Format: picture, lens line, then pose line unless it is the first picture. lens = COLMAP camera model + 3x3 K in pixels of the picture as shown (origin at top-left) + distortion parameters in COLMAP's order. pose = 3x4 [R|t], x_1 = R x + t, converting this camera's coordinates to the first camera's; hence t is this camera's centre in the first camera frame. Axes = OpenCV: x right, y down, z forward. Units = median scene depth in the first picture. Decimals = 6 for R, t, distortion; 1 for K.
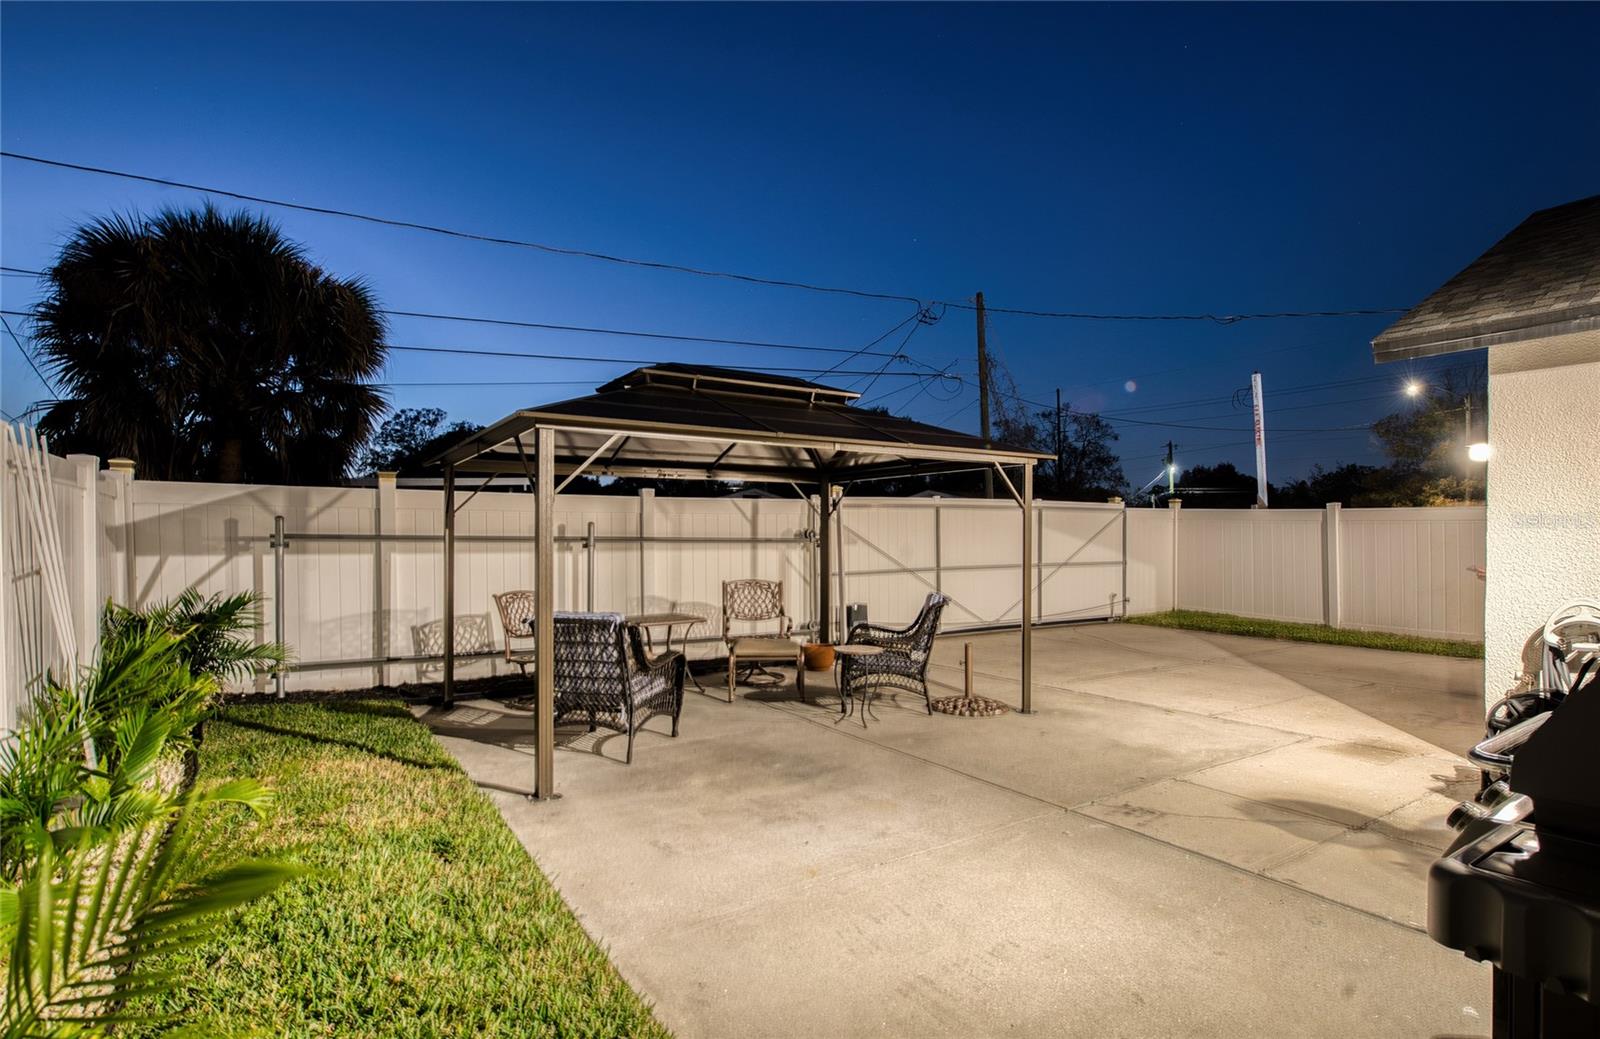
lens RADIAL K [[823.6, 0, 800.0], [0, 823.6, 519.5], [0, 0, 1]] dist [-0.000989, -0.000140]
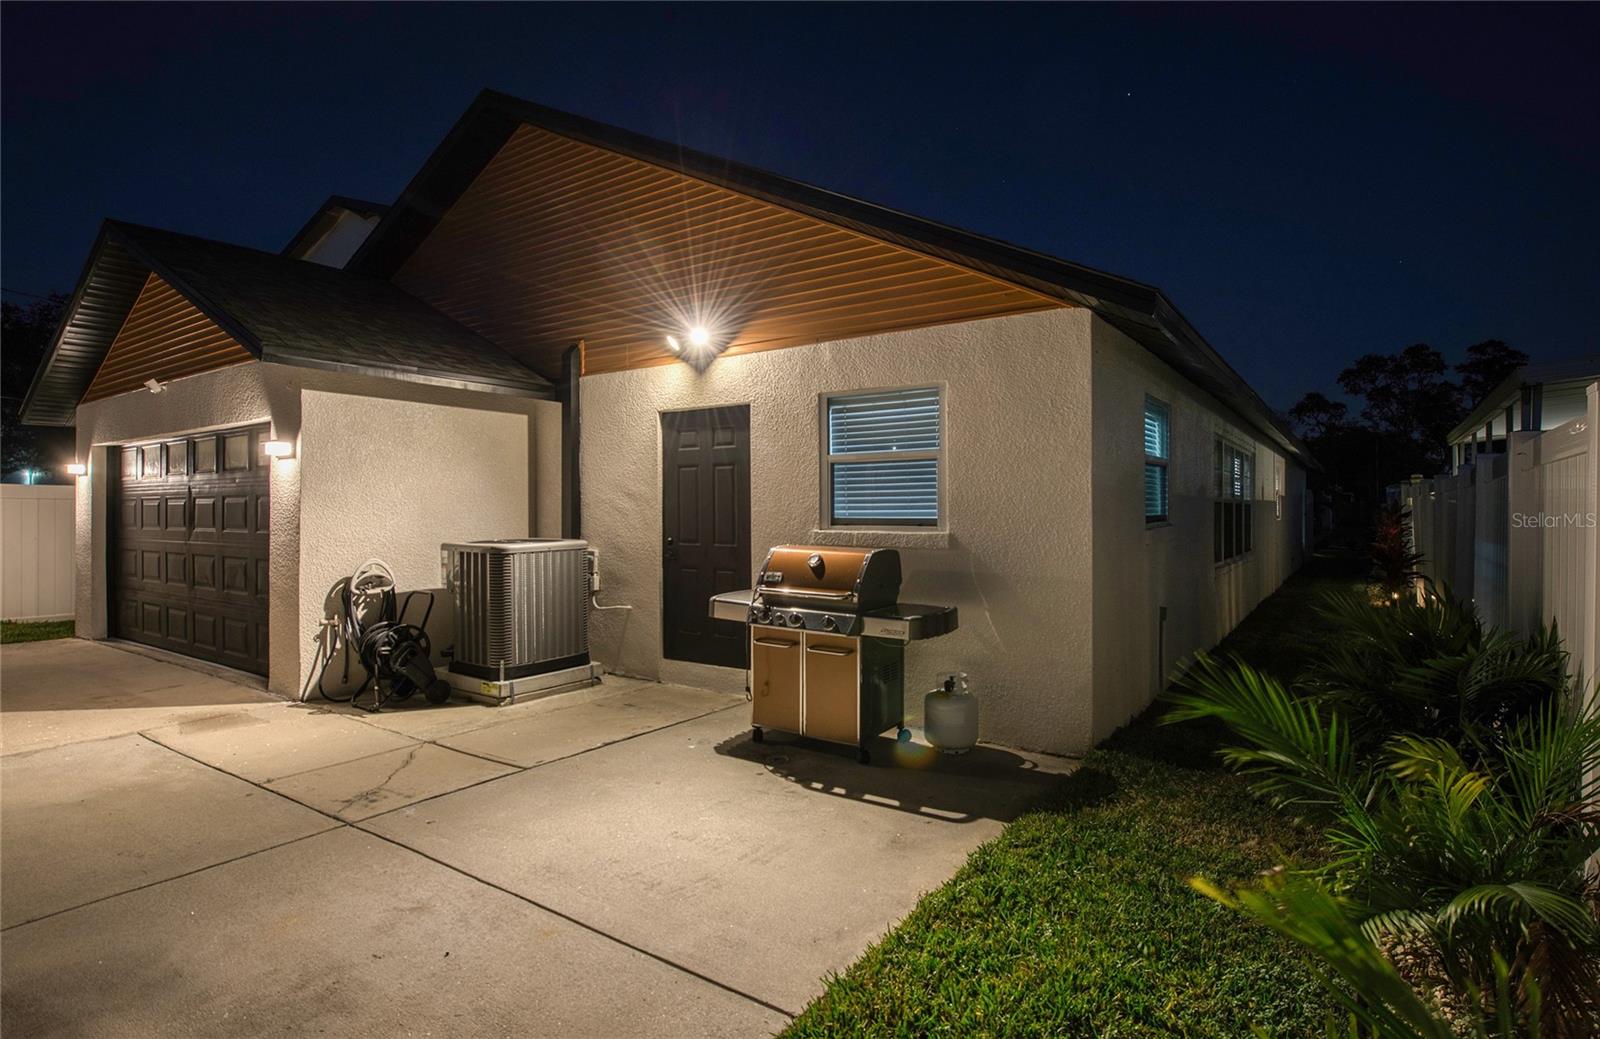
lens RADIAL K [[823.6, 0, 800.0], [0, 823.6, 519.5], [0, 0, 1]] dist [-0.000989, -0.000140]
pose [[-0.392686, -0.007403, 0.919643, -0.706520], [-0.020400, 0.999792, -0.000663, 0.014862], [-0.919446, -0.019021, -0.392755, 0.941133]]
